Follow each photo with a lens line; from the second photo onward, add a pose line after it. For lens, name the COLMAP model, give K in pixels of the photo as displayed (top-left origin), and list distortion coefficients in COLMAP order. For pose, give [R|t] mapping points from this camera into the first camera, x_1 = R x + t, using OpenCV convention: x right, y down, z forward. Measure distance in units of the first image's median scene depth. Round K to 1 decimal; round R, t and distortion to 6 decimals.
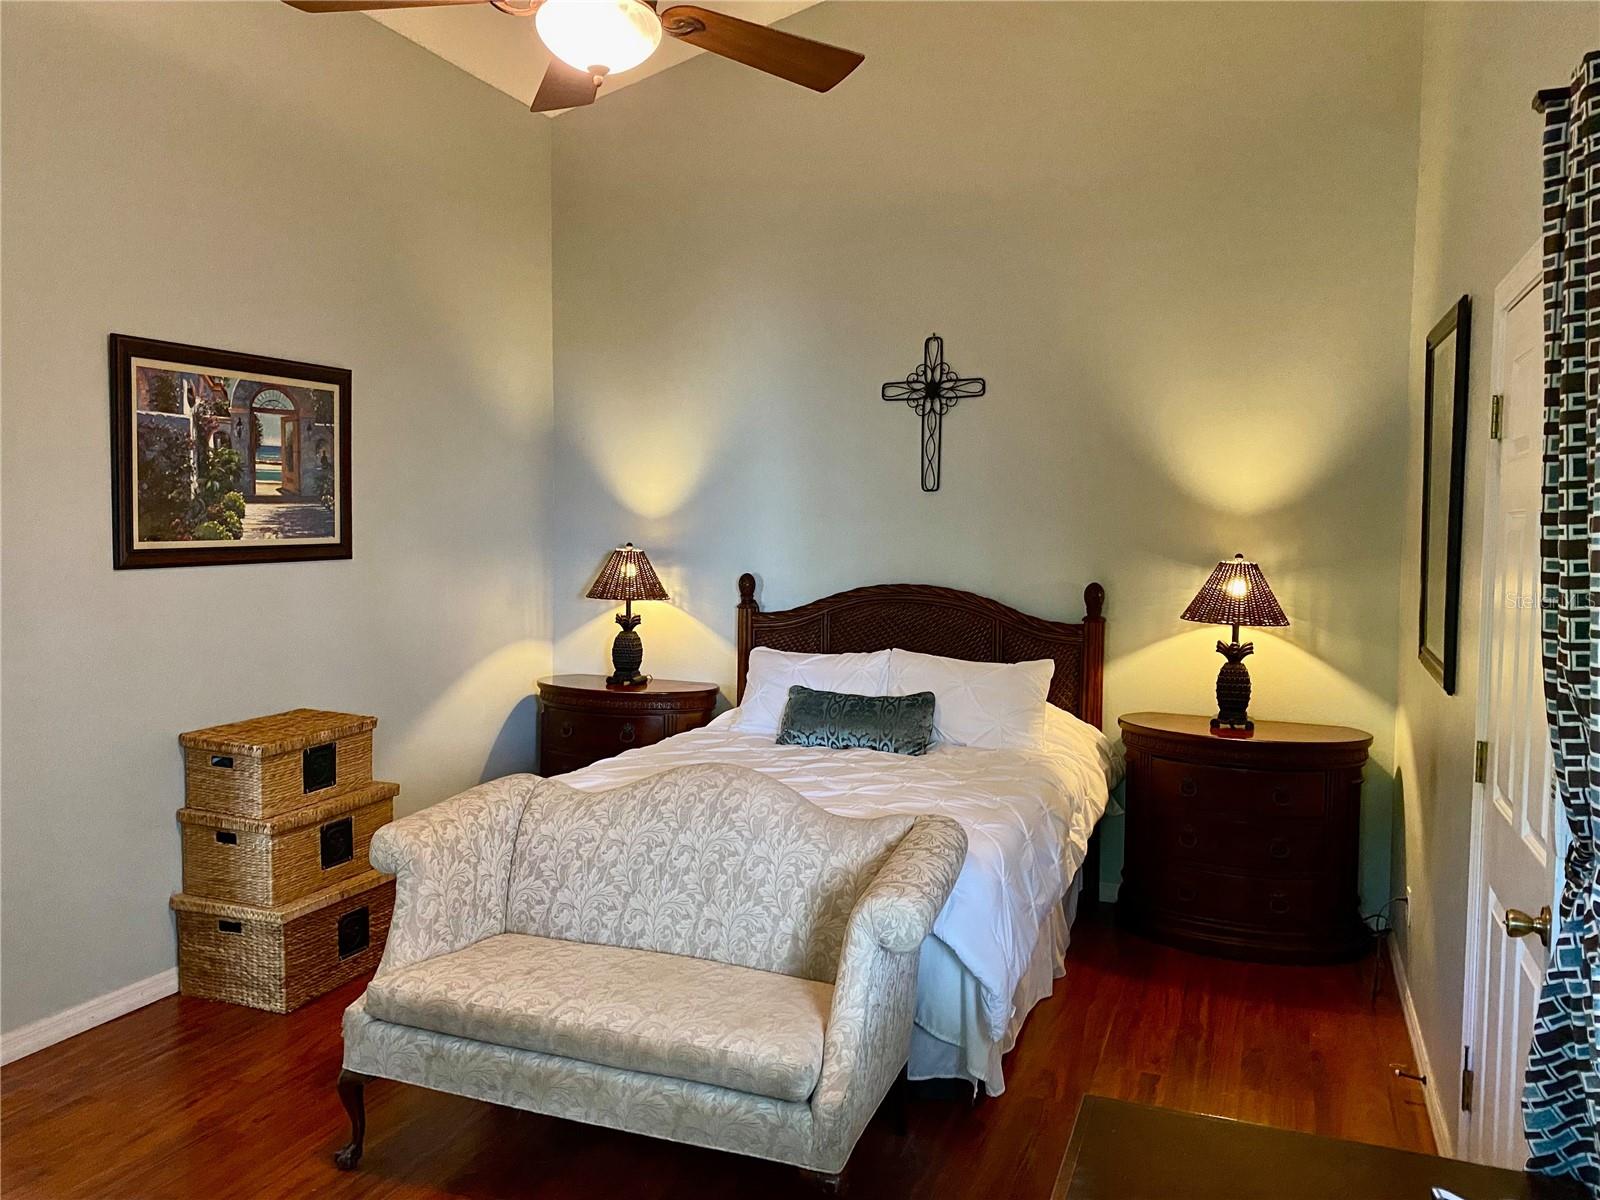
lens RADIAL K [[1216.5, 0, 800.0], [0, 1216.5, 600.0], [0, 0, 1]] dist [0.071547, -0.128169]
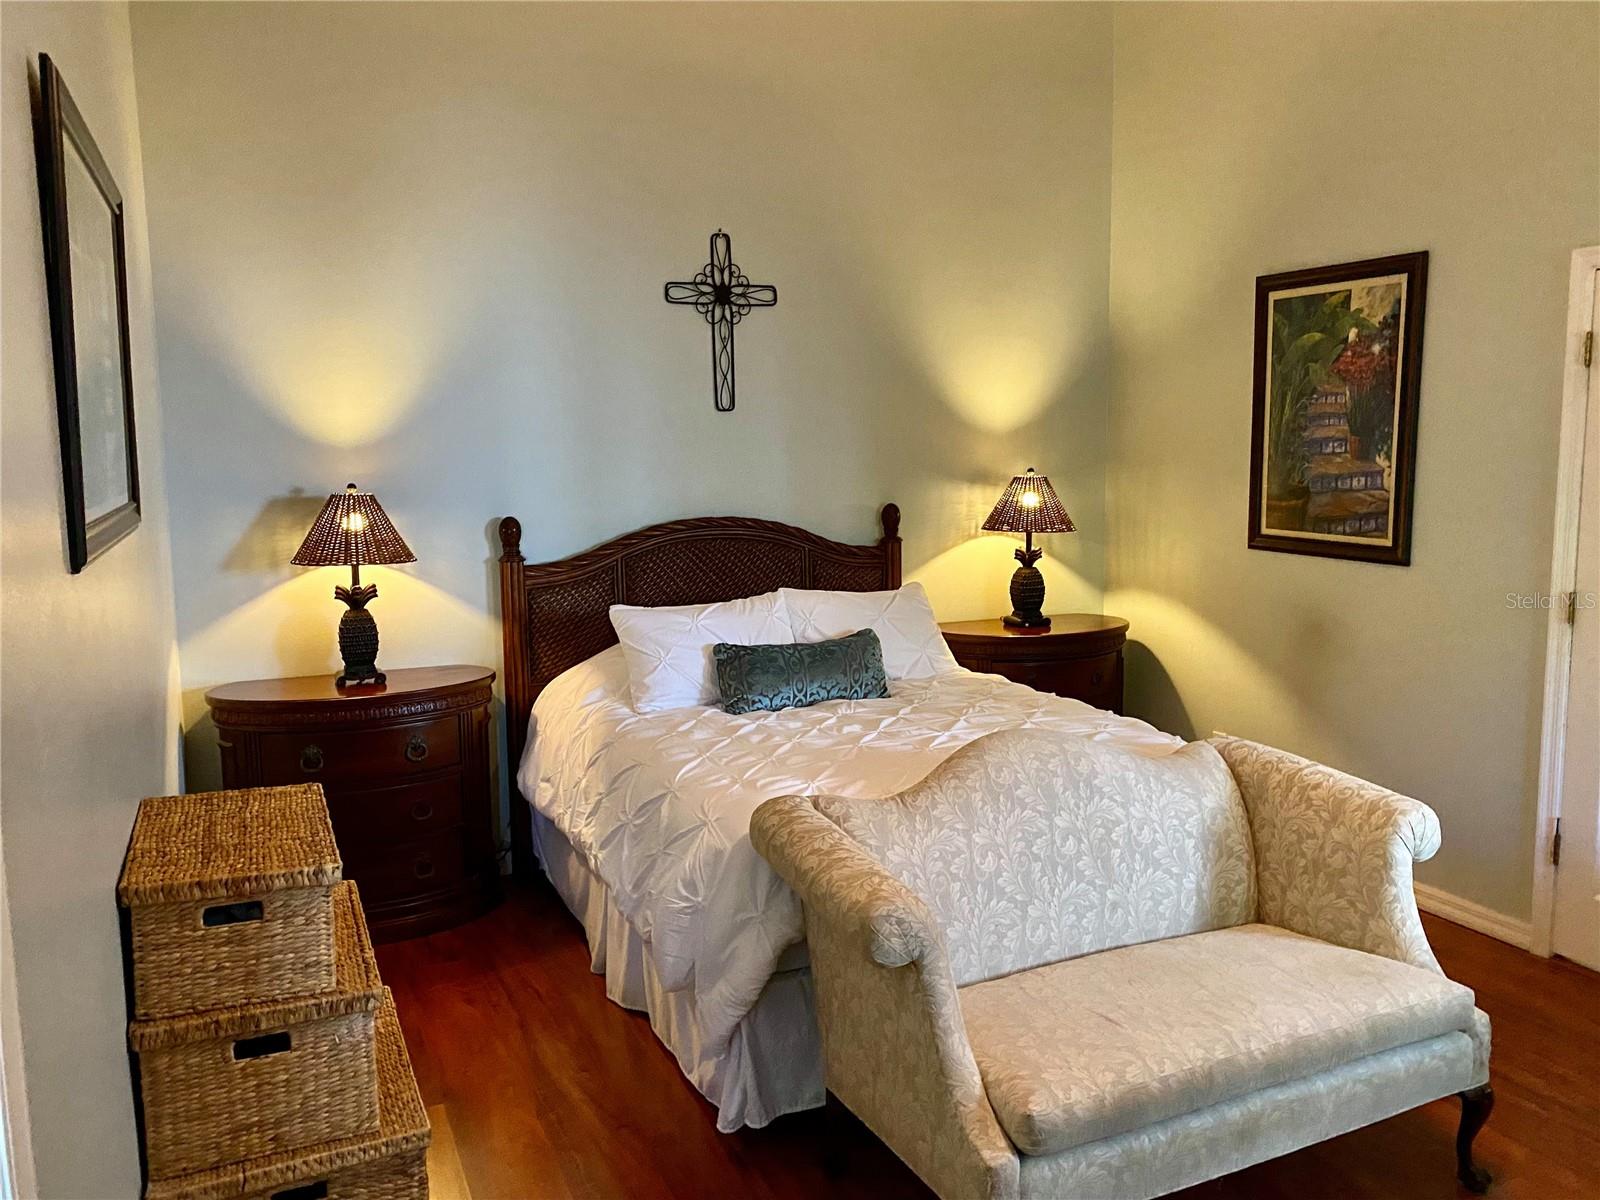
lens RADIAL K [[1216.5, 0, 800.0], [0, 1216.5, 600.0], [0, 0, 1]] dist [0.071547, -0.128169]
pose [[0.695398, -0.109291, 0.710266, -0.505193], [0.068956, 0.993955, 0.085430, -0.024579], [-0.715309, -0.010431, 0.698730, 0.342660]]
